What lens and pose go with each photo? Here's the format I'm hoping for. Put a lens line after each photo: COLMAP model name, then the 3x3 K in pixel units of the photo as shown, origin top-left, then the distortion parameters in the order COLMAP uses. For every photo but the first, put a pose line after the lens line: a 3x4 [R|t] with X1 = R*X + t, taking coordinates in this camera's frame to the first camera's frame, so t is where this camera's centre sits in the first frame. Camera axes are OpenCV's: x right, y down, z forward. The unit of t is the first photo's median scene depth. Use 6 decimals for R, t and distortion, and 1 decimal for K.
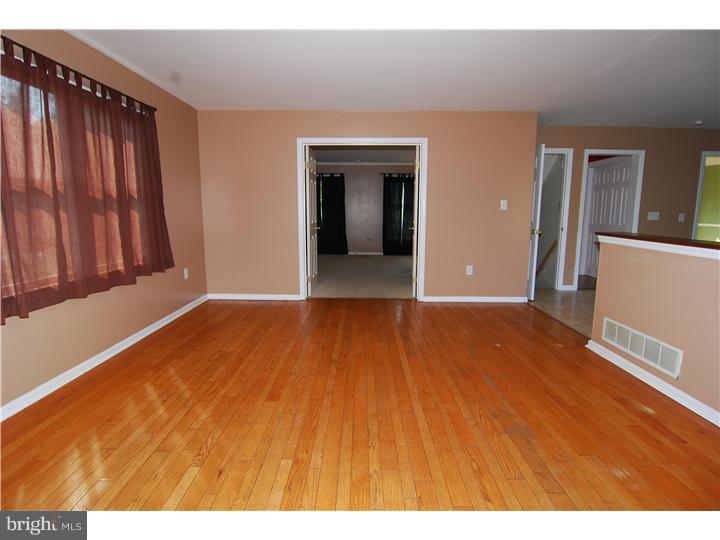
lens RADIAL K [[449.8, 0, 360.0], [0, 449.8, 270.0], [0, 0, 1]] dist [0.003461, 0.001945]
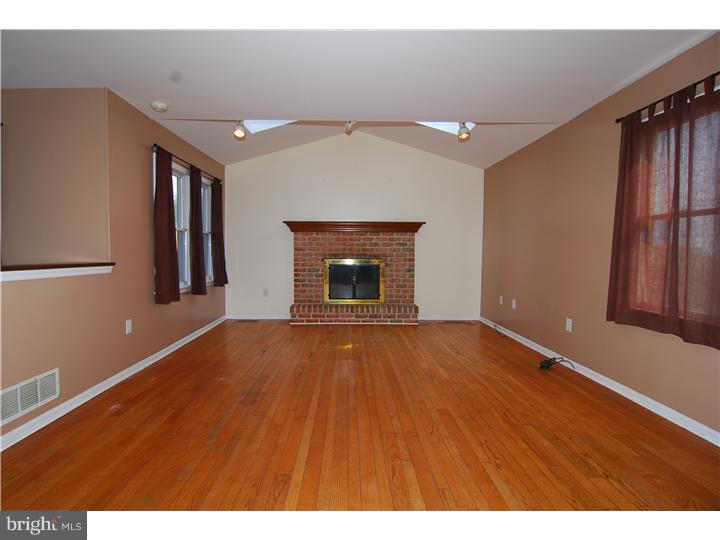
lens RADIAL K [[449.8, 0, 360.0], [0, 449.8, 270.0], [0, 0, 1]] dist [0.003461, 0.001945]
pose [[-0.999461, -0.010006, -0.031266, 0.044692], [-0.015315, 0.984541, 0.174484, -0.237281], [0.029037, 0.174869, -0.984163, 1.993943]]
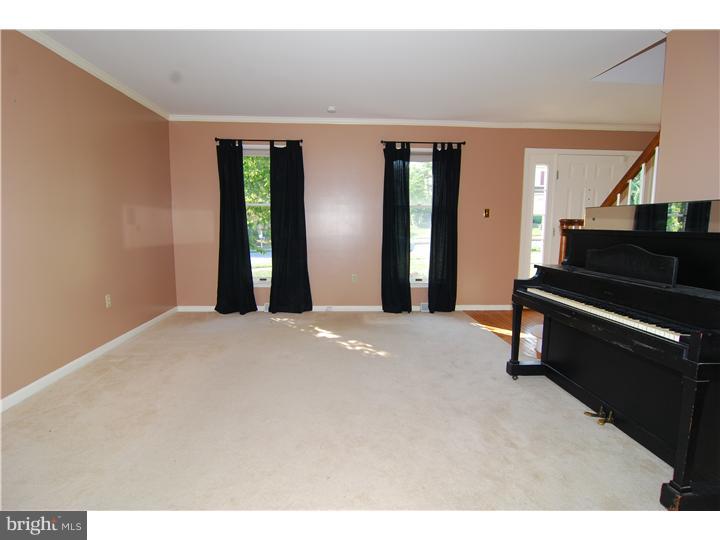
lens RADIAL K [[449.8, 0, 360.0], [0, 449.8, 270.0], [0, 0, 1]] dist [0.003461, 0.001945]
pose [[0.998176, -0.001079, 0.060356, -0.003511], [0.002716, 0.999631, -0.027038, -0.063079], [-0.060305, 0.027152, 0.997811, 0.477104]]
